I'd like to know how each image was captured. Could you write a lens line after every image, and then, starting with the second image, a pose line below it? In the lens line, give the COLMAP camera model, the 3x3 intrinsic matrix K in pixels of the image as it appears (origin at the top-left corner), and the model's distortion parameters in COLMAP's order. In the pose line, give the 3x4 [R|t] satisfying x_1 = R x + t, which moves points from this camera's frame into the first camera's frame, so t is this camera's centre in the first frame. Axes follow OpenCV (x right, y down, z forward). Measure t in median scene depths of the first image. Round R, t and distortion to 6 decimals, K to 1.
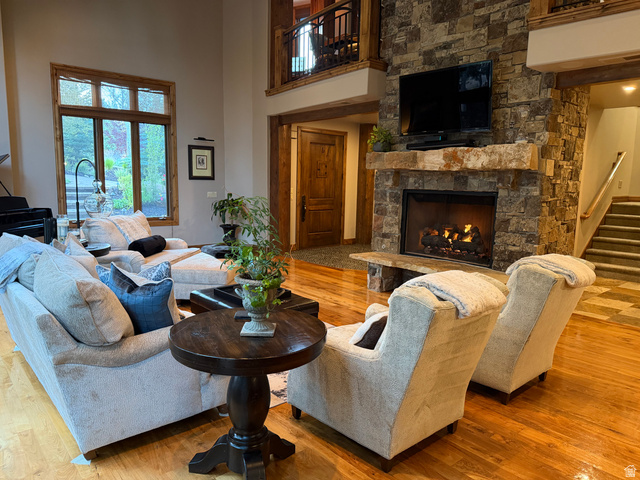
lens RADIAL K [[451.8, 0, 320.0], [0, 451.8, 240.0], [0, 0, 1]] dist [0.112776, -0.190823]
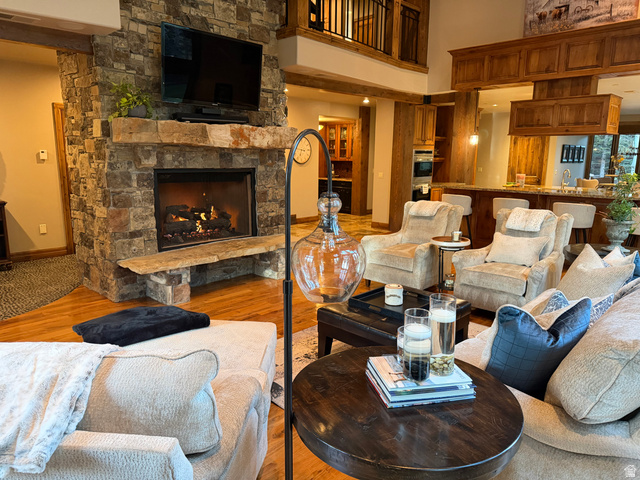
lens RADIAL K [[451.8, 0, 320.0], [0, 451.8, 240.0], [0, 0, 1]] dist [0.112776, -0.190823]
pose [[-0.093617, -0.204111, 0.974461, -0.716040], [0.117687, 0.969629, 0.214405, -0.146928], [-0.988628, 0.134754, -0.066752, 0.902138]]
